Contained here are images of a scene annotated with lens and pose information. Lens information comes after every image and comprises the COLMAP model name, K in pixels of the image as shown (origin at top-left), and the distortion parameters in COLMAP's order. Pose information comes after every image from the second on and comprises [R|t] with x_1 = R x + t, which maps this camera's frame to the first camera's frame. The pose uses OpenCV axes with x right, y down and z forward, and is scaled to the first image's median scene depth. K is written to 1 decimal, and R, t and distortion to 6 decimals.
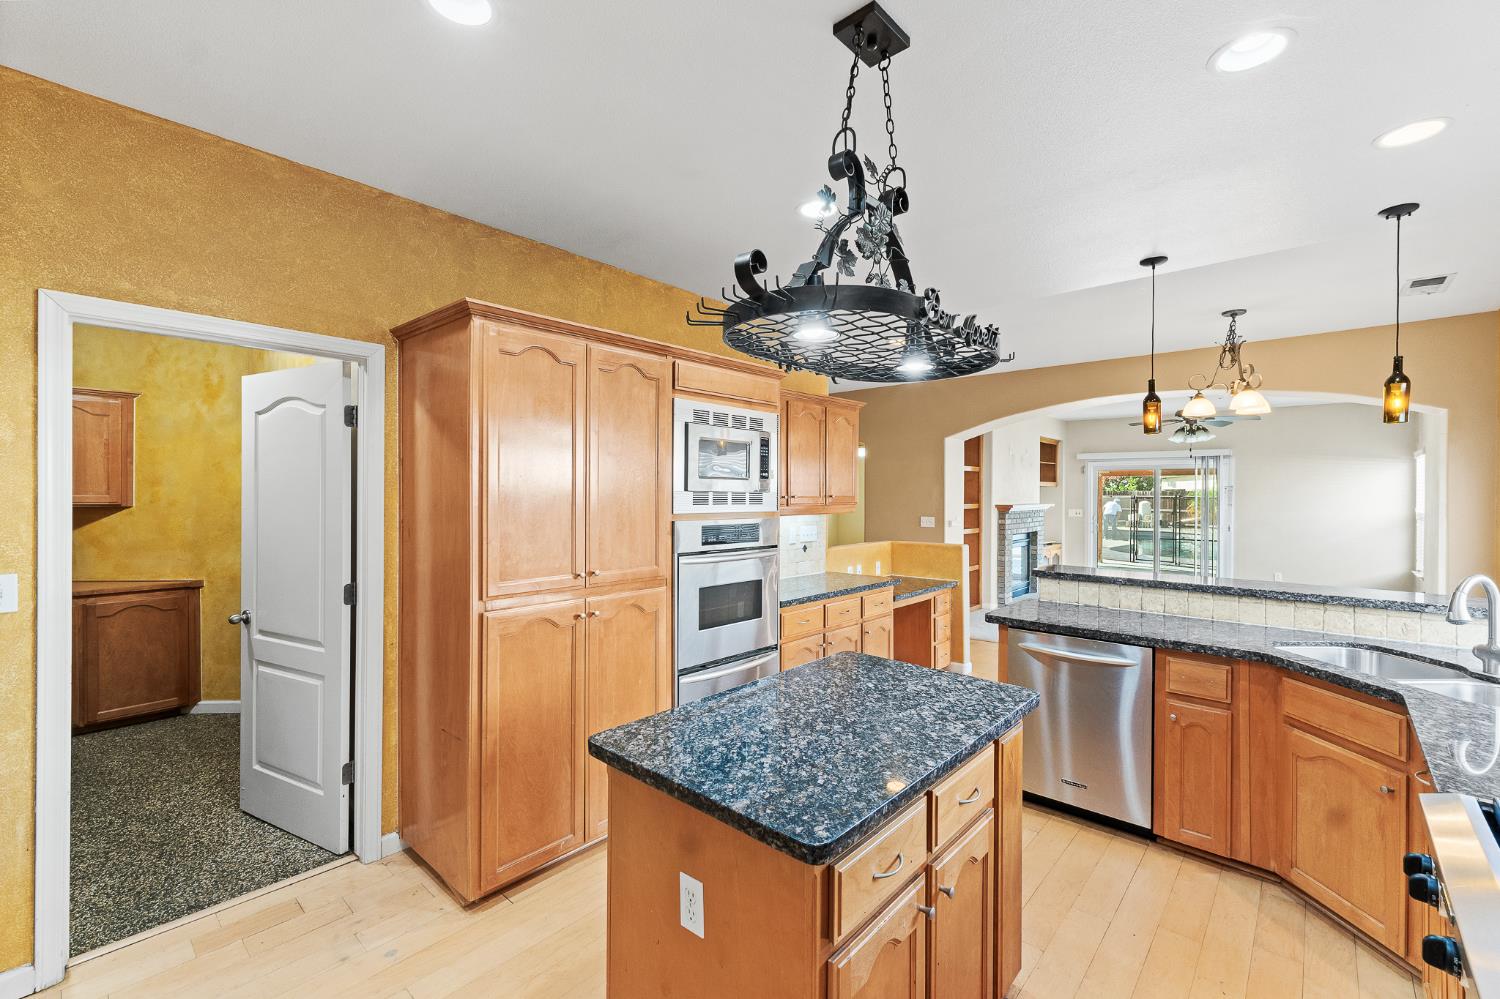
lens RADIAL K [[637.5, 0, 750.0], [0, 637.5, 499.5], [0, 0, 1]] dist [0.000929, -0.000136]
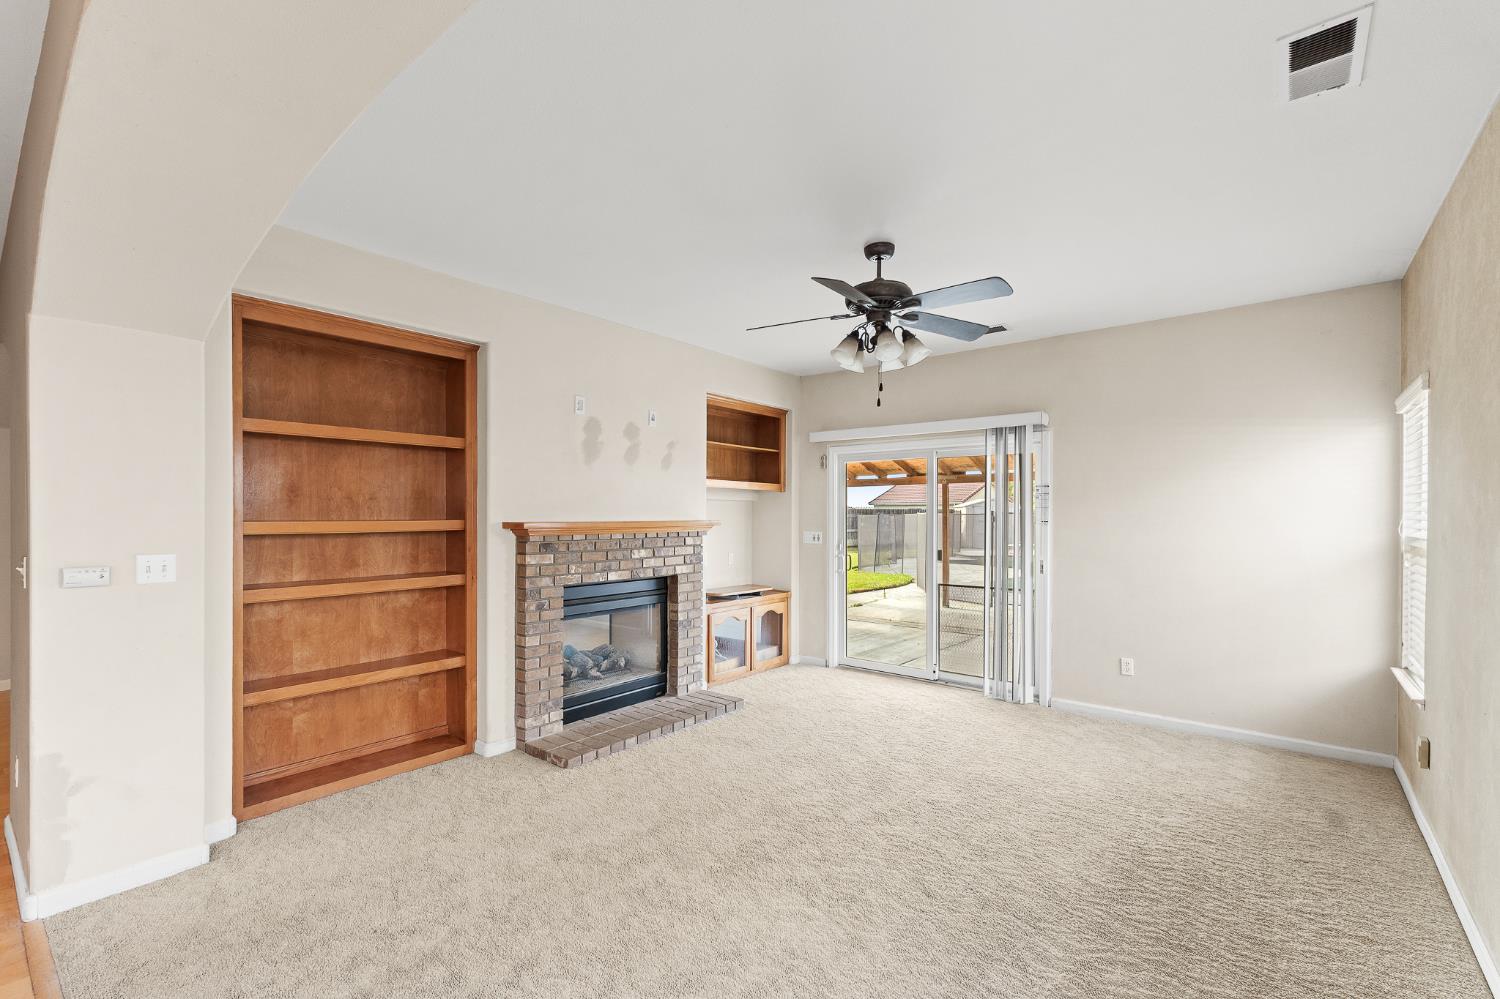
lens RADIAL K [[635.0, 0, 760.6], [0, 635.0, 522.9], [0, 0, 1]] dist [0.001828, 0.000099]
pose [[0.998869, -0.000398, 0.047542, 1.612651], [0.000199, 0.999991, 0.004191, 0.020825], [-0.047543, -0.004177, 0.998860, 1.613506]]
